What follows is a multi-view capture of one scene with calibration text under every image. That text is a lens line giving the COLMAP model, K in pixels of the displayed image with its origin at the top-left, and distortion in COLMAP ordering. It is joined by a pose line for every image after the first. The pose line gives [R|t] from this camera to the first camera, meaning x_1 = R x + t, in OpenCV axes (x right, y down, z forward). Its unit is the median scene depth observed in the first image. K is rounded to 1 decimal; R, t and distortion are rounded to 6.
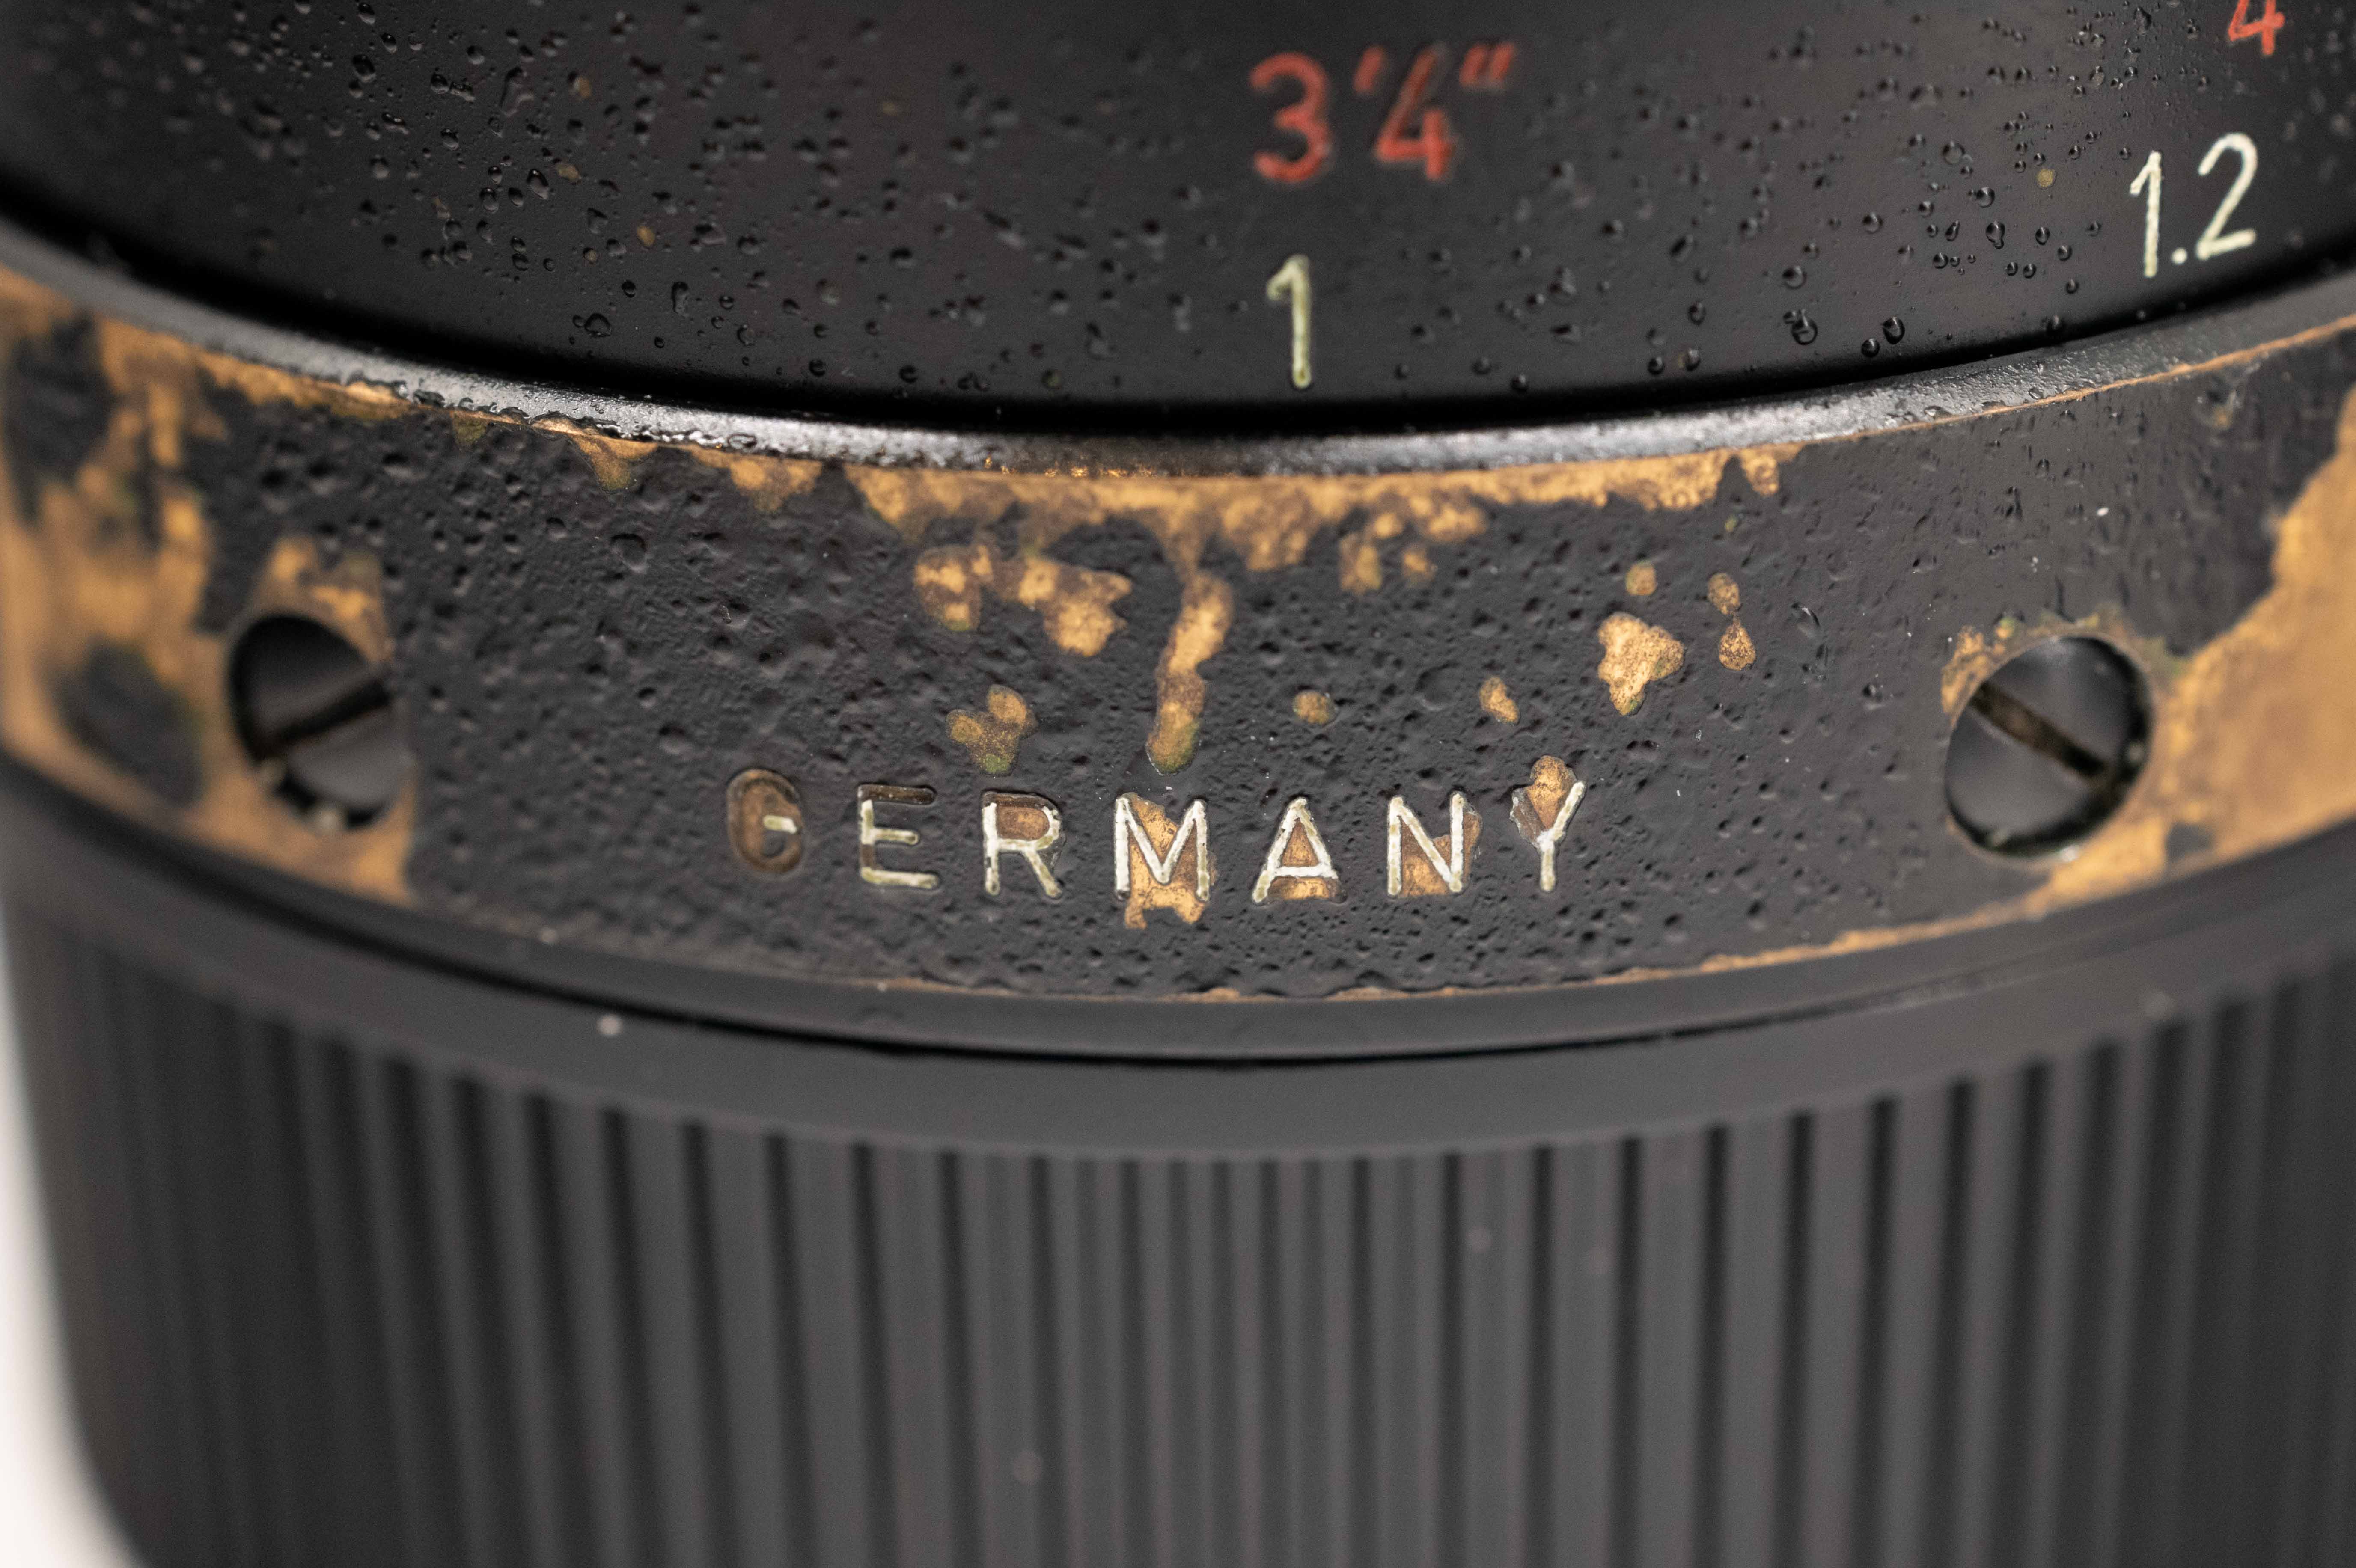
lens RADIAL K [[6872.6, 0, 1178.0], [0, 6872.6, 784.0], [0, 0, 1]] dist [0.017940, -0.205310]
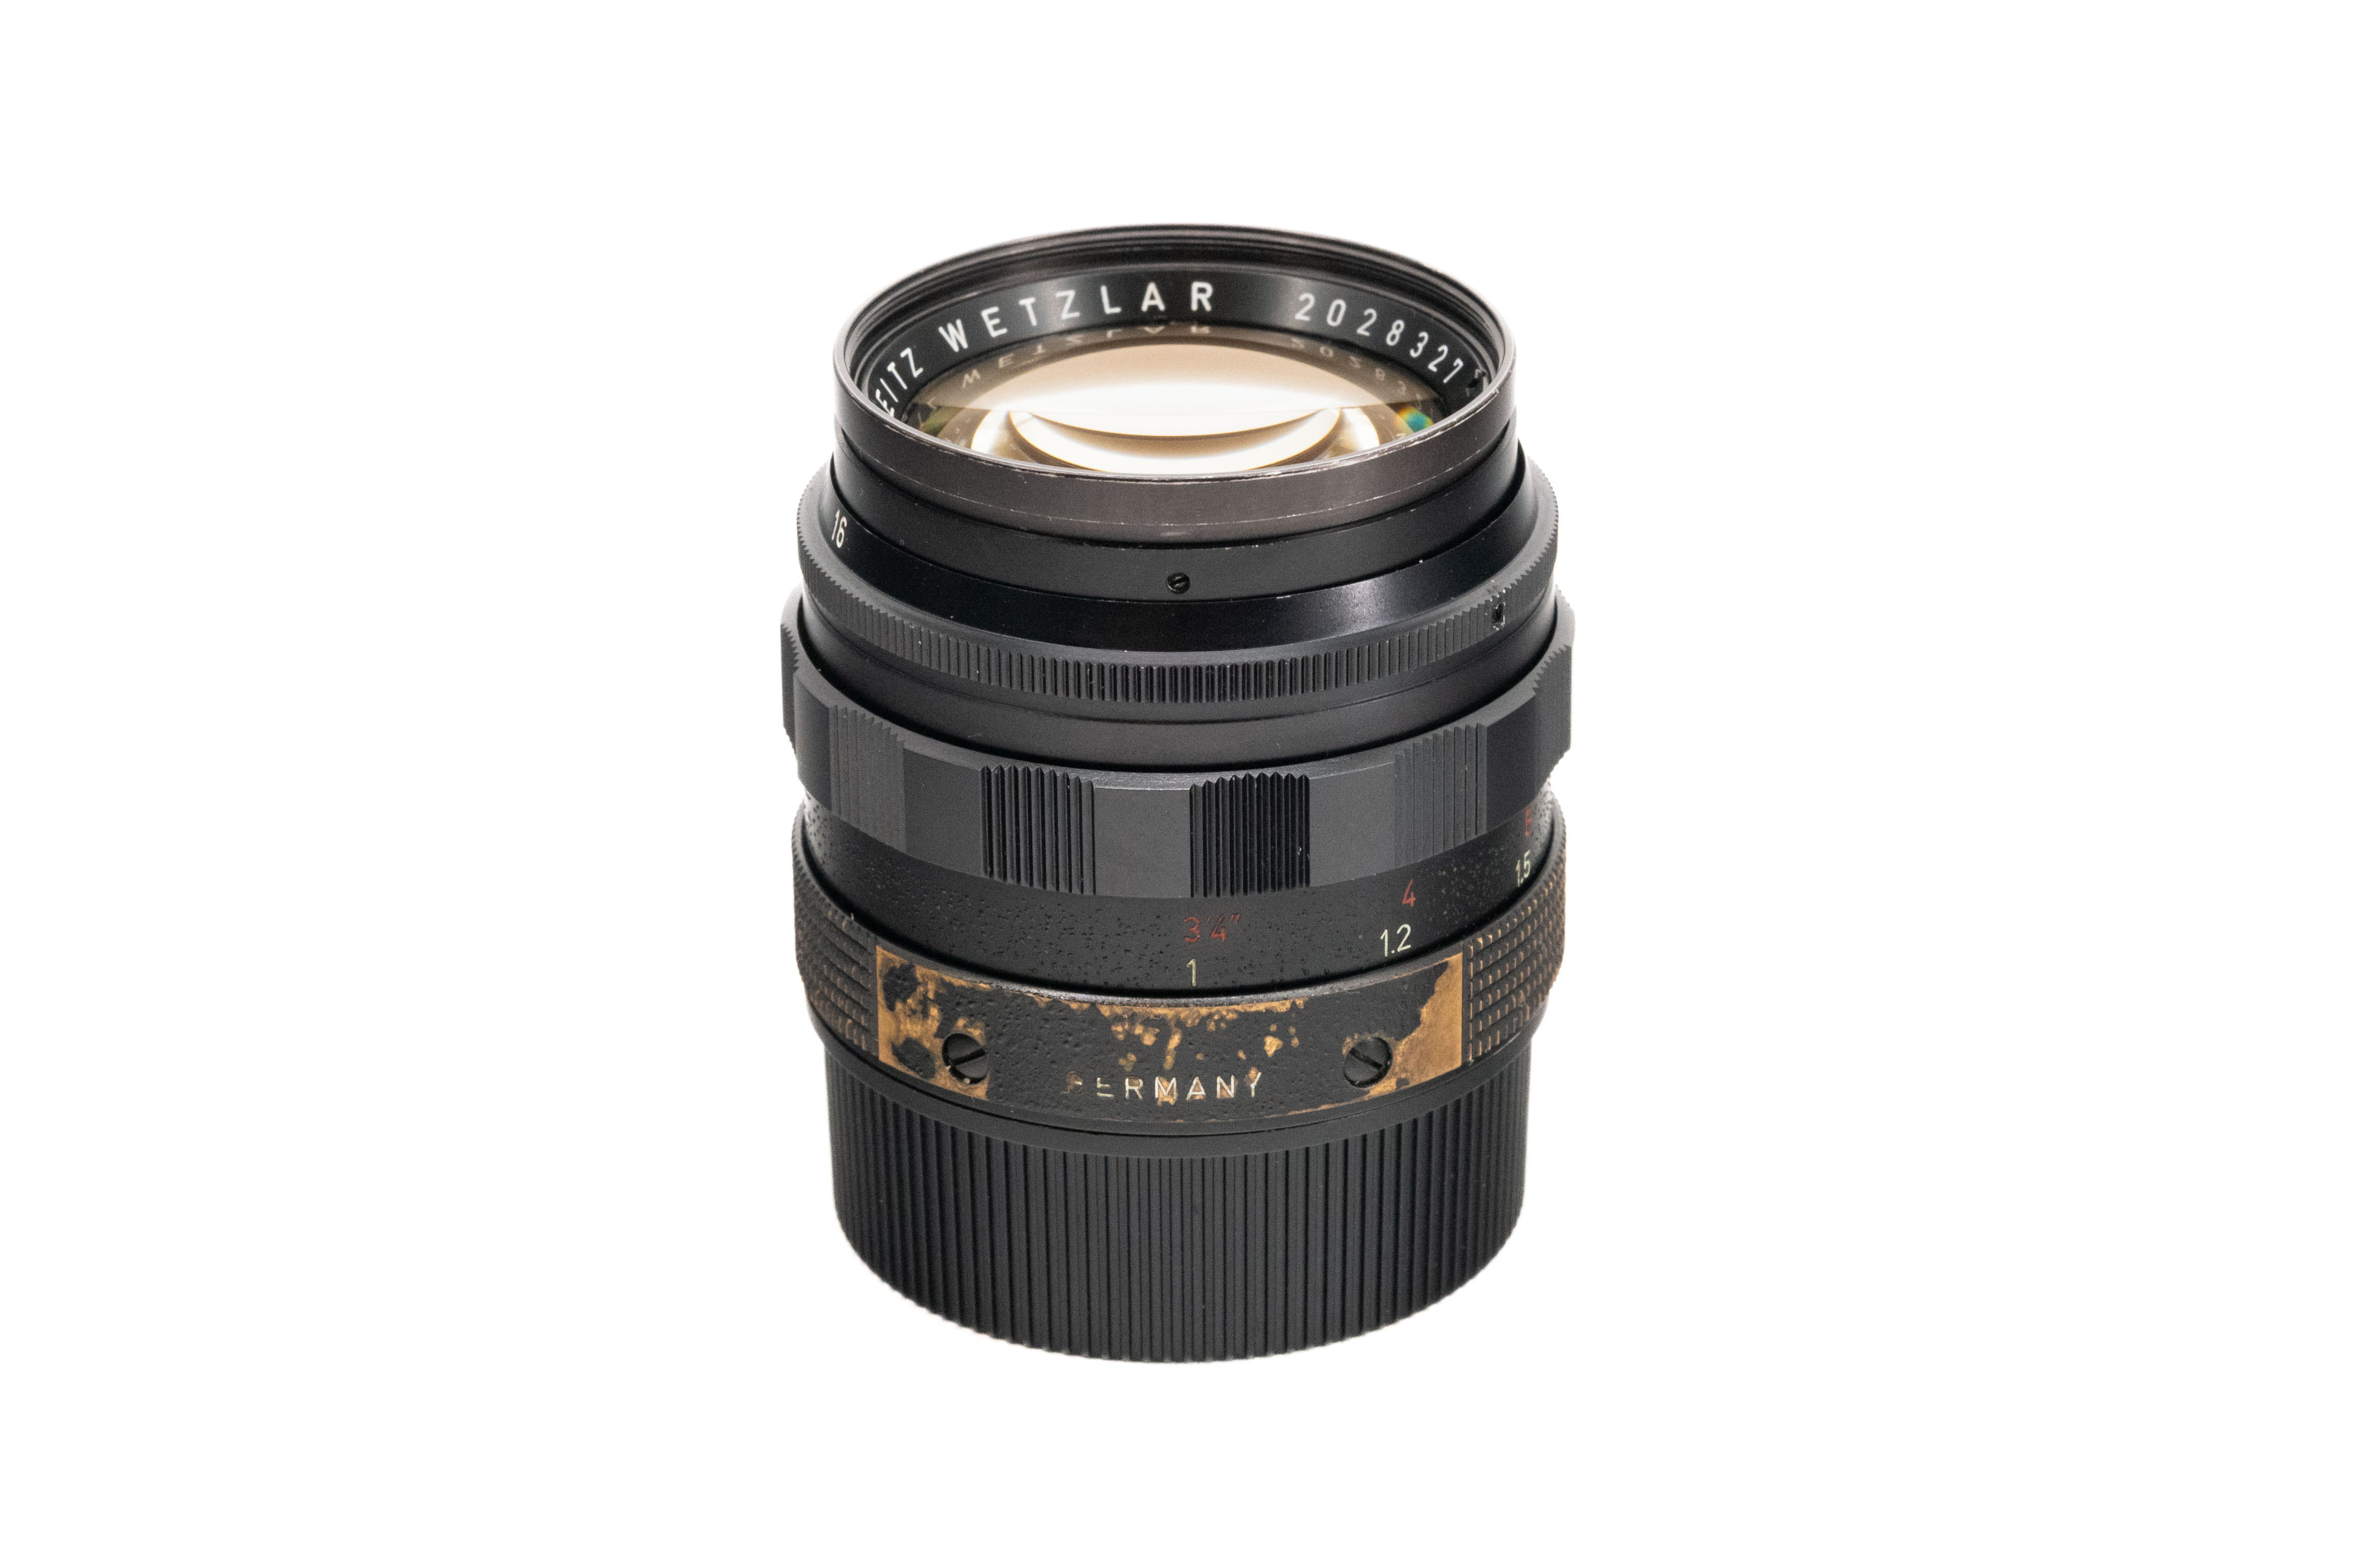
lens RADIAL K [[6082.6, 0, 1178.0], [0, 6082.6, 784.0], [0, 0, 1]] dist [0.103192, -0.669633]
pose [[0.999212, -0.007207, 0.039036, -0.145203], [0.007524, 0.999940, -0.007965, -0.154466], [-0.038976, 0.008252, 0.999206, -2.900336]]
